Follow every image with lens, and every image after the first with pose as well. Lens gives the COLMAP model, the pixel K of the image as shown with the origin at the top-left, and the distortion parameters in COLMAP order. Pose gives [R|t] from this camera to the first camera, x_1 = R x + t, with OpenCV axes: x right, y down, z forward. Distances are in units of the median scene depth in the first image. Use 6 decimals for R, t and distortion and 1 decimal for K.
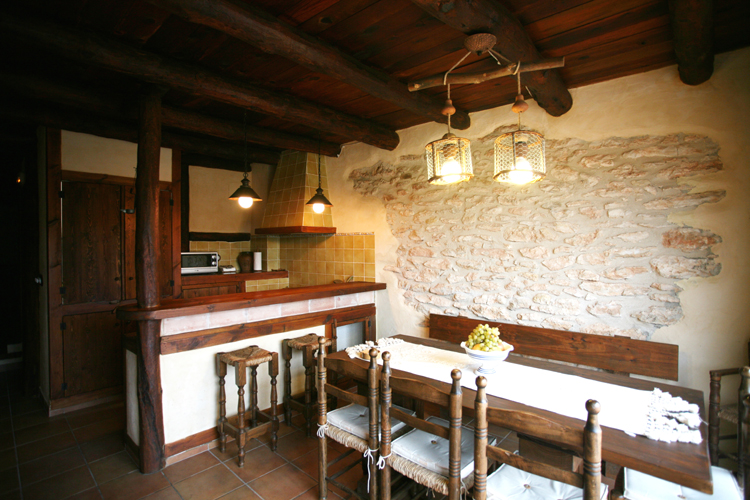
lens RADIAL K [[379.0, 0, 375.0], [0, 379.0, 250.0], [0, 0, 1]] dist [-0.002238, -0.000213]
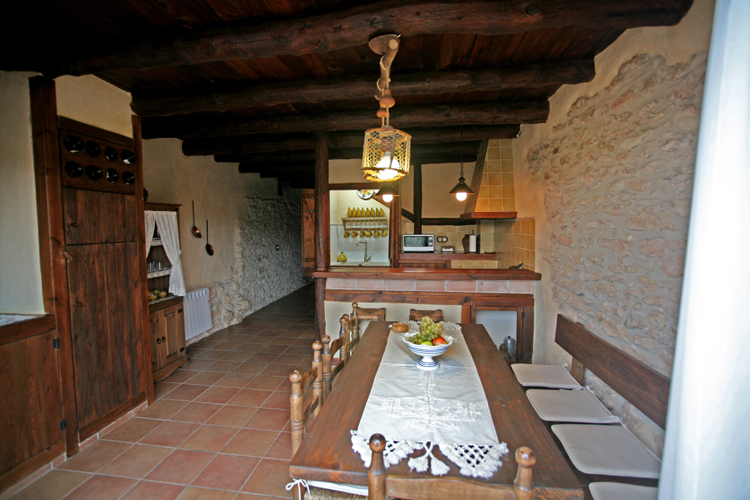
lens RADIAL K [[360.1, 0, 375.0], [0, 360.1, 250.0], [0, 0, 1]] dist [0.000692, 0.000210]
pose [[0.587196, 0.054216, -0.807627, 0.480508], [-0.008930, 0.998128, 0.060512, -0.016621], [0.809395, -0.028320, 0.586581, 0.184062]]
